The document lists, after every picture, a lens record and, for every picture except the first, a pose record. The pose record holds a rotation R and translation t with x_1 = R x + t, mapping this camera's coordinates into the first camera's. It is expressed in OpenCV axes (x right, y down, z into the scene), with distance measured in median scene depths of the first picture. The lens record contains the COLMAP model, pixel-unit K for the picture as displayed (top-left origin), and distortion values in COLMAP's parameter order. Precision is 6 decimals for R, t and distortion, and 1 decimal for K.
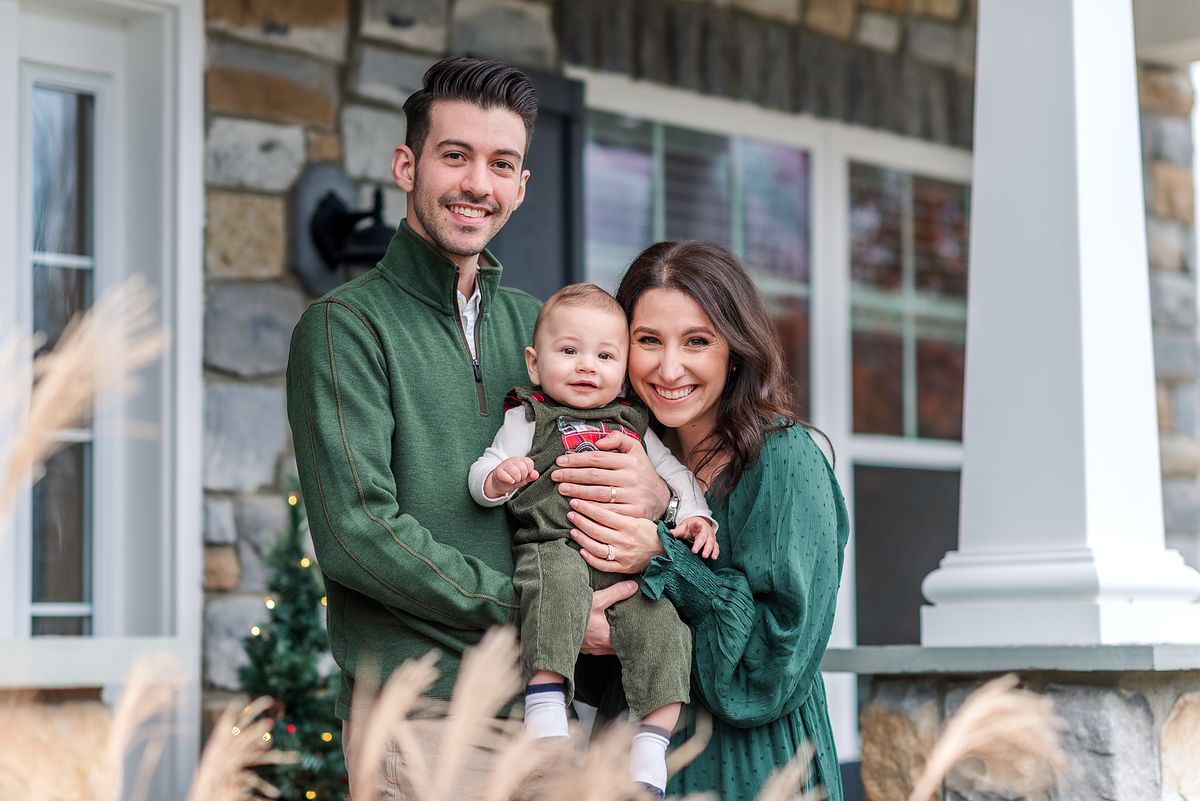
lens RADIAL K [[2969.8, 0, 595.4], [0, 2969.8, 294.7], [0, 0, 1]] dist [0.441381, -11.512824]
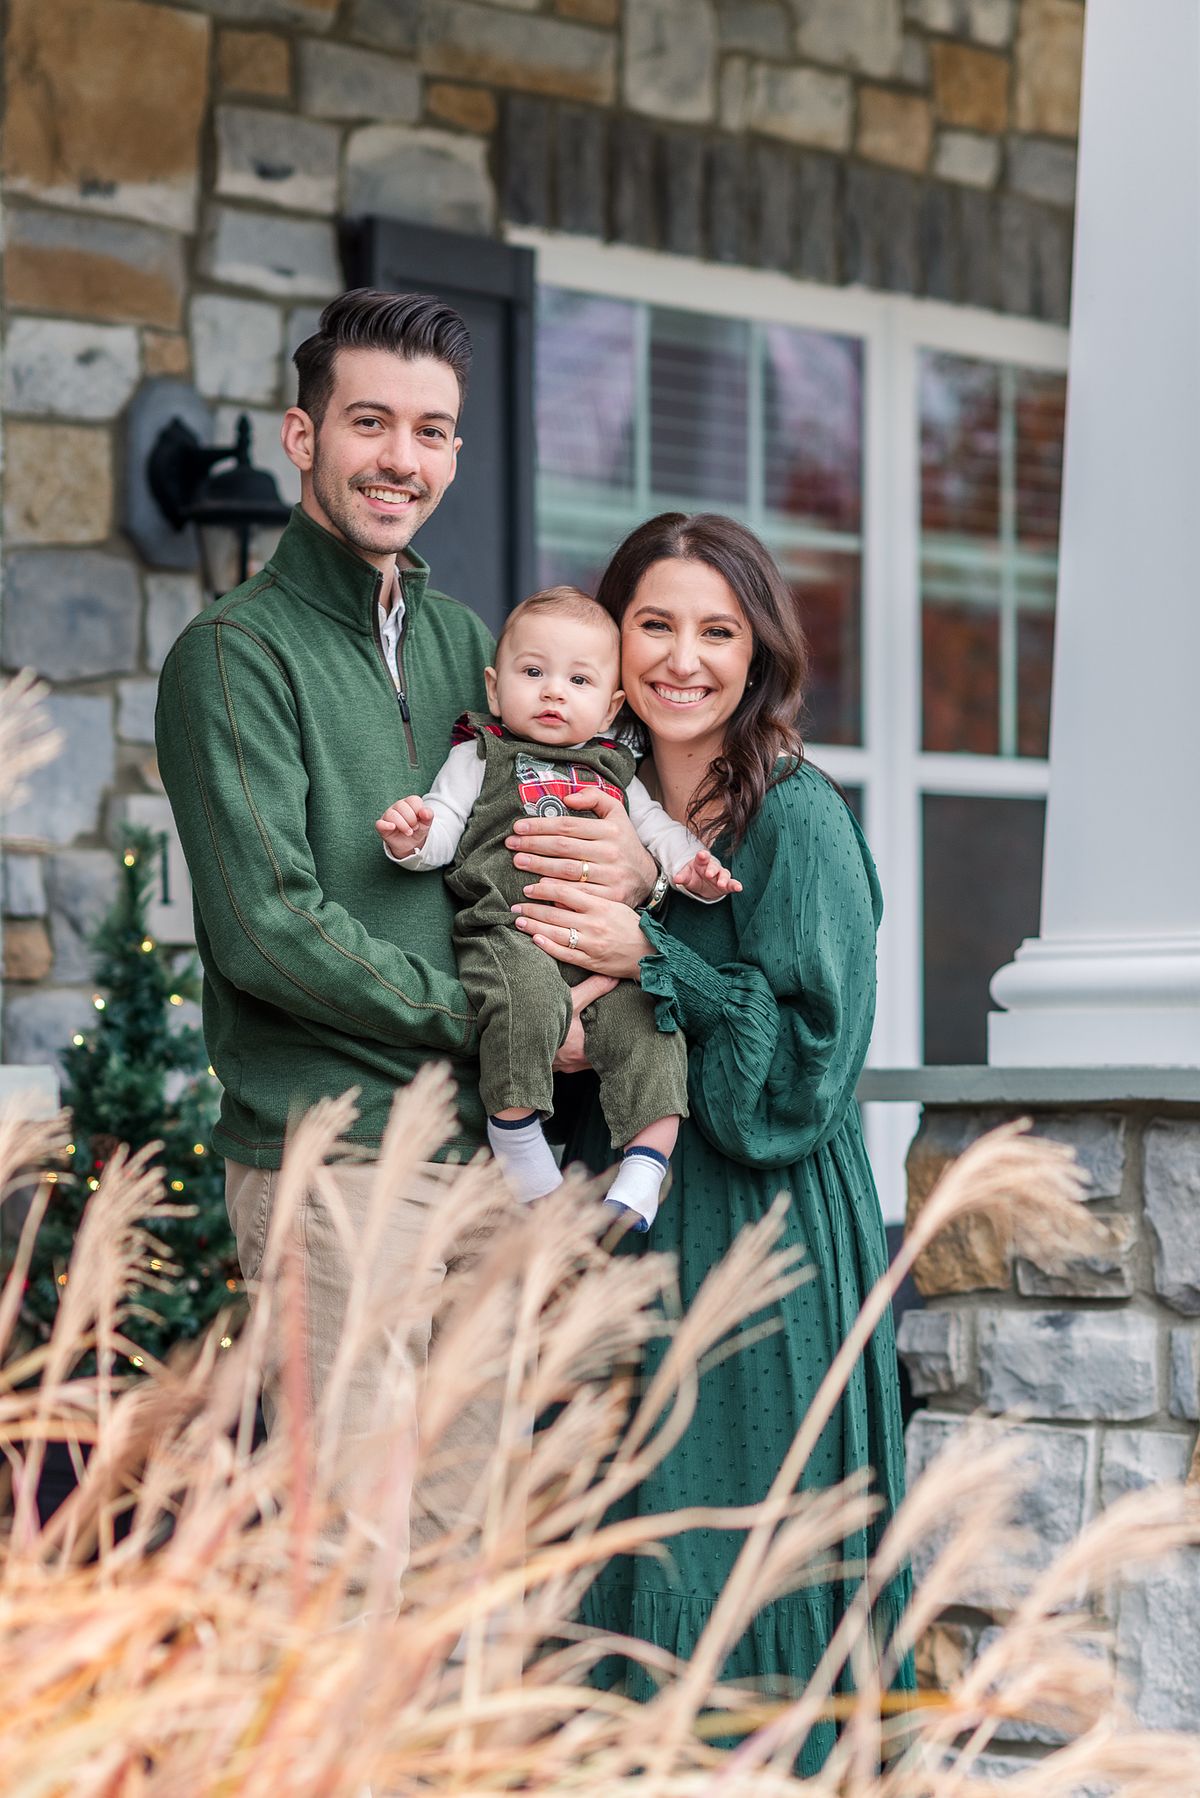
lens RADIAL K [[5167.3, 0, 600.0], [0, 5167.3, 899.0], [0, 0, 1]] dist [-0.047344, -0.058180]
pose [[0.999875, 0.004231, 0.015202, -0.006828], [-0.005529, 0.996243, 0.086427, -0.028336], [-0.014780, -0.086500, 0.996142, -0.231323]]
